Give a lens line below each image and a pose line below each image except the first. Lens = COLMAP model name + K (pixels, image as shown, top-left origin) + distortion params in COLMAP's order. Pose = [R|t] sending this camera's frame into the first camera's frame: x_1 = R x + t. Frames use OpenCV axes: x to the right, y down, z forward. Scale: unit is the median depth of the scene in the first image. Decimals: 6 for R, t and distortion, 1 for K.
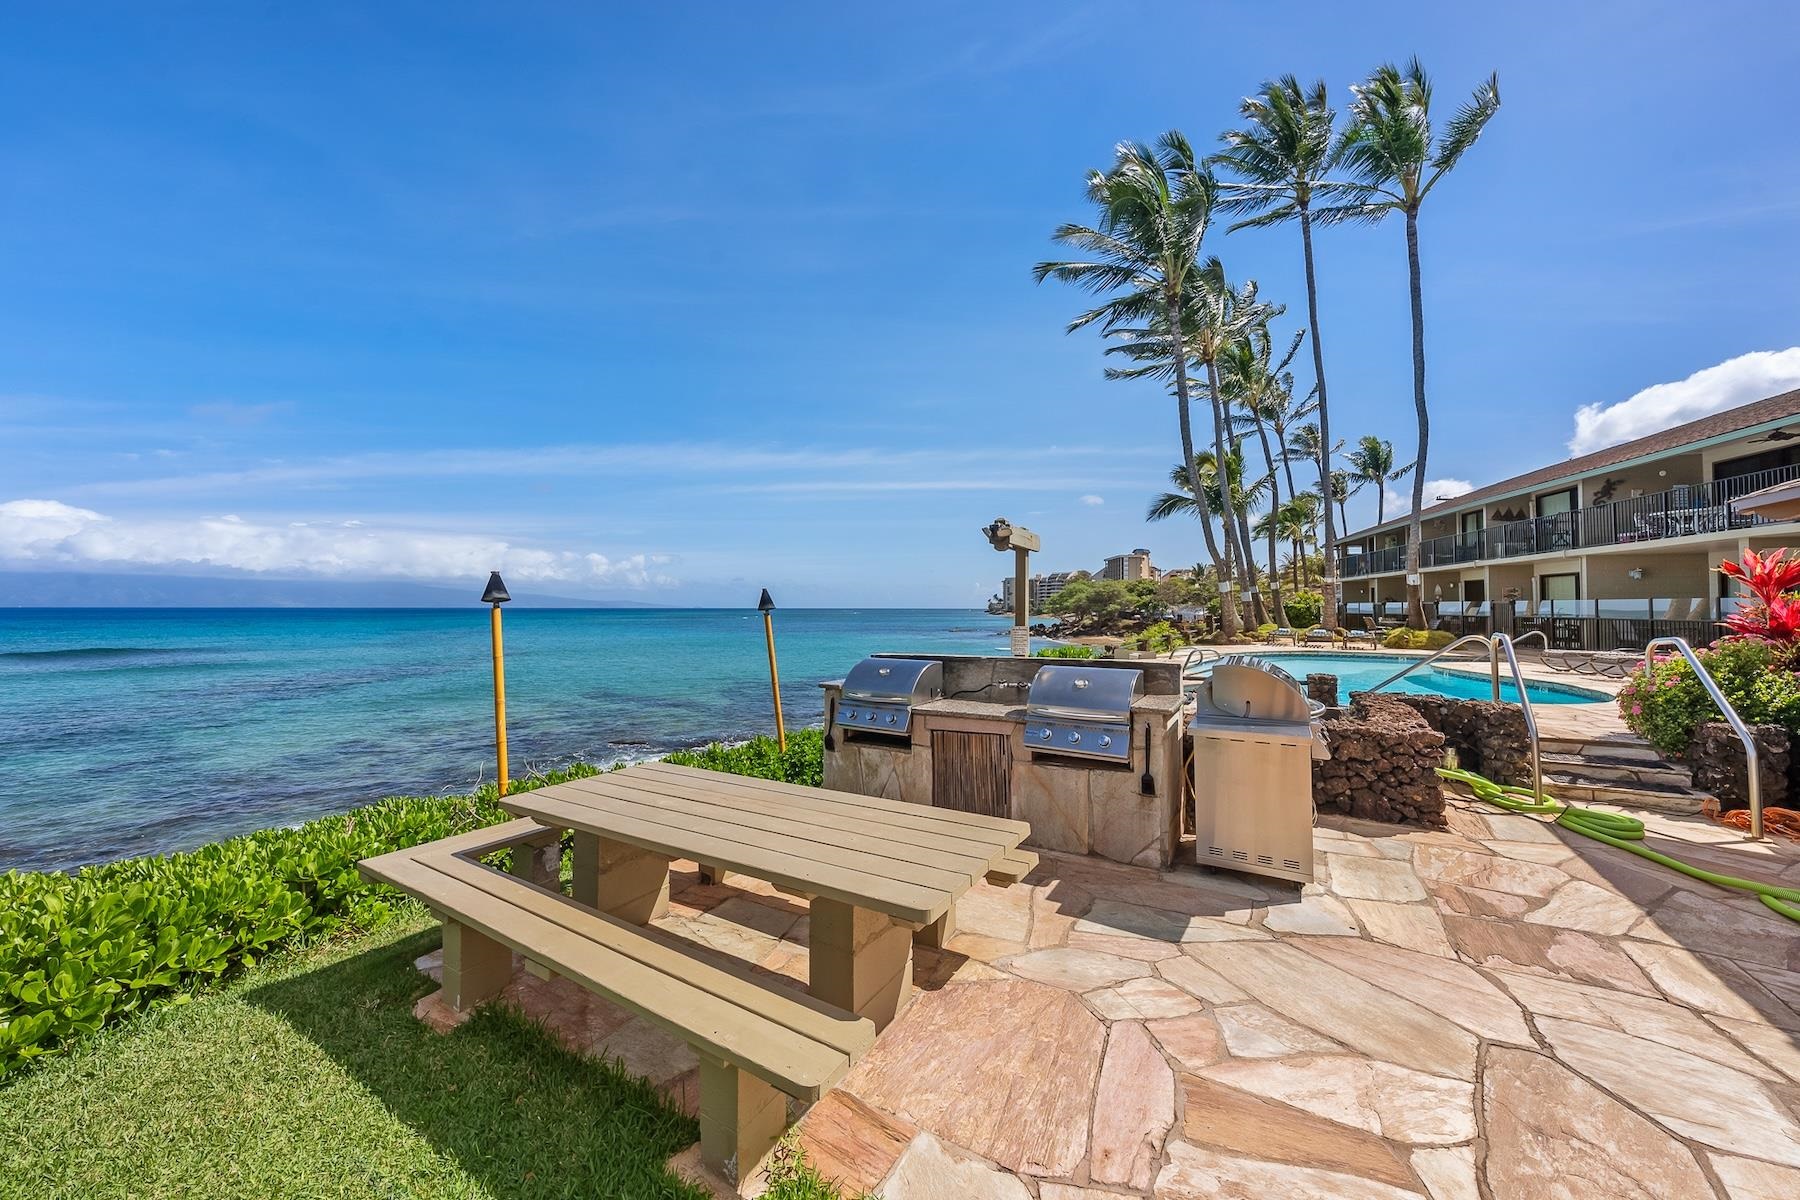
lens RADIAL K [[612.8, 0, 895.0], [0, 612.8, 596.8], [0, 0, 1]] dist [0.002190, 0.000099]
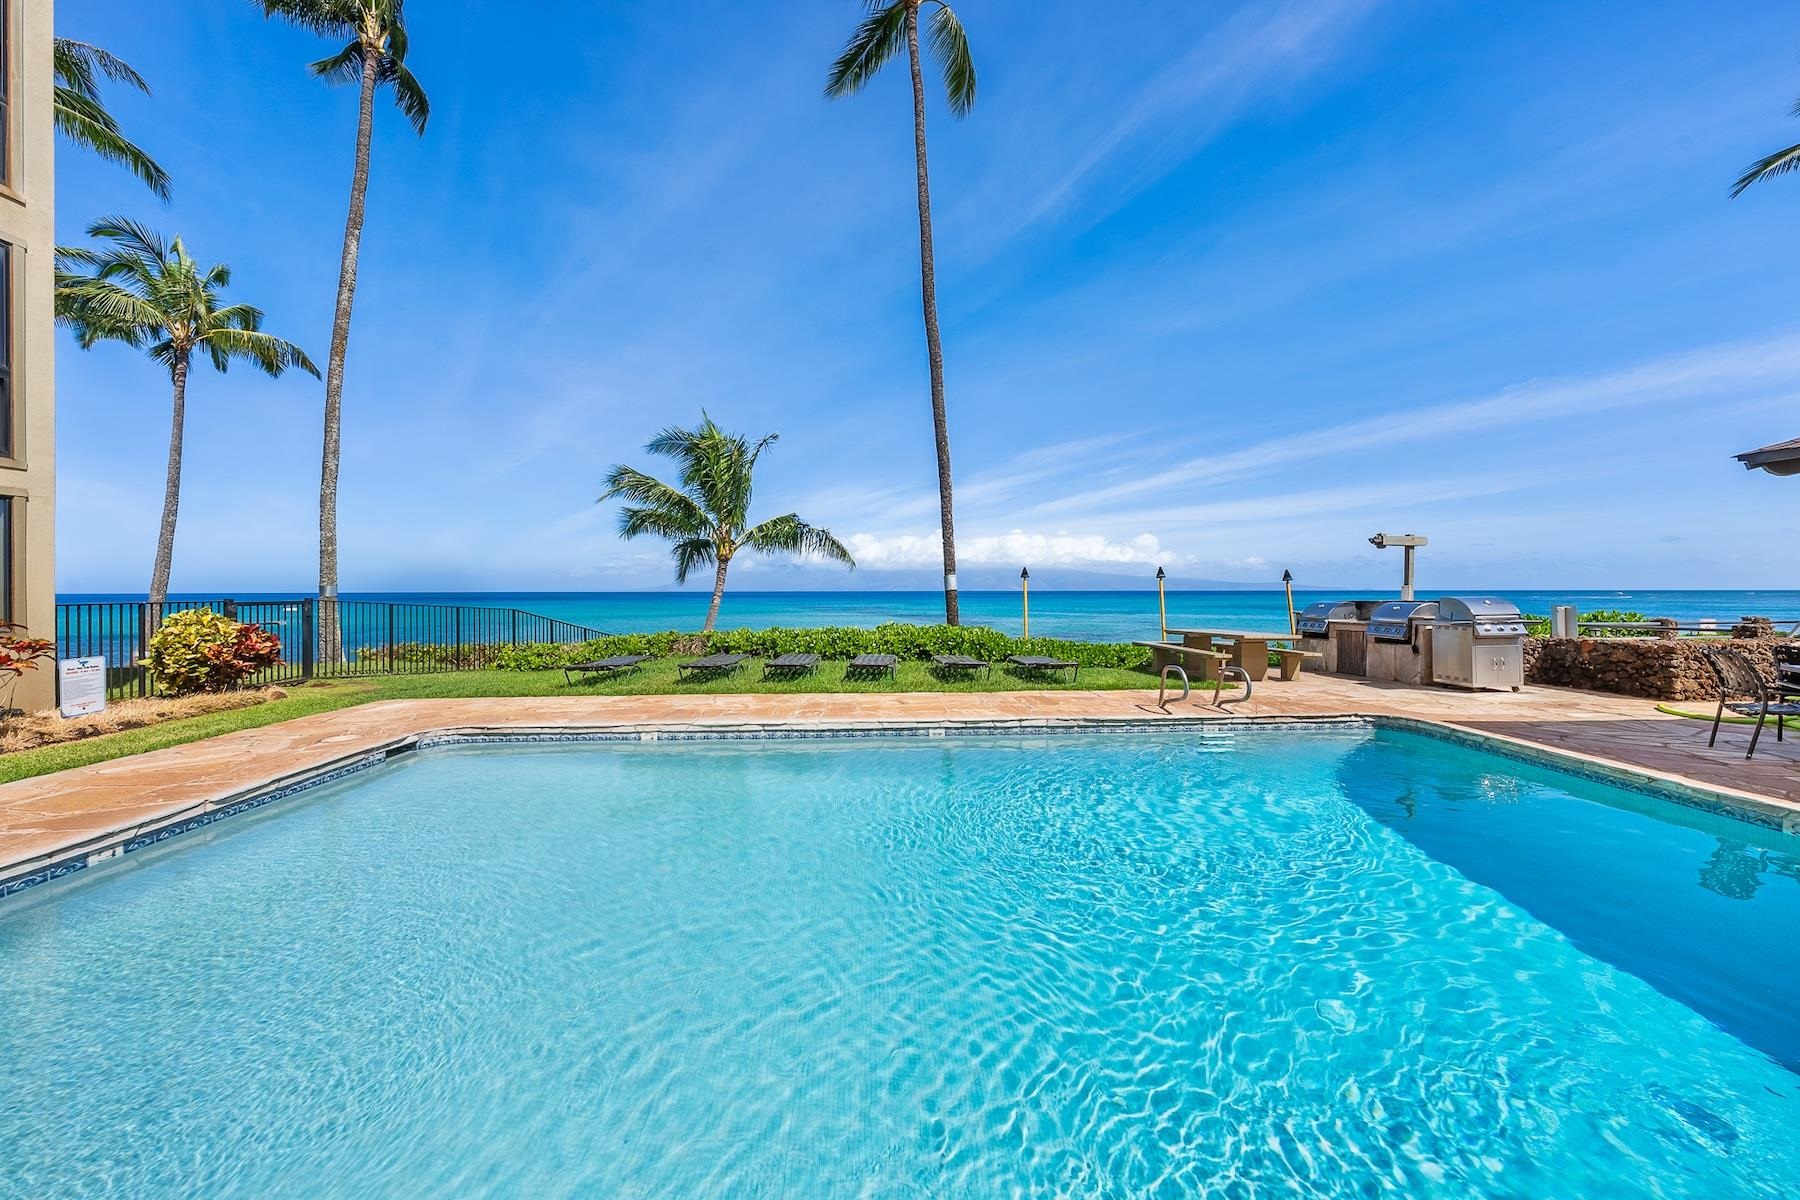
lens RADIAL K [[612.8, 0, 900.8], [0, 612.8, 595.8], [0, 0, 1]] dist [0.002190, 0.000099]
pose [[0.567360, 0.009424, -0.823416, 0.686325], [0.012693, 0.999716, 0.020187, 0.016808], [0.823372, -0.021905, 0.567079, -1.087314]]
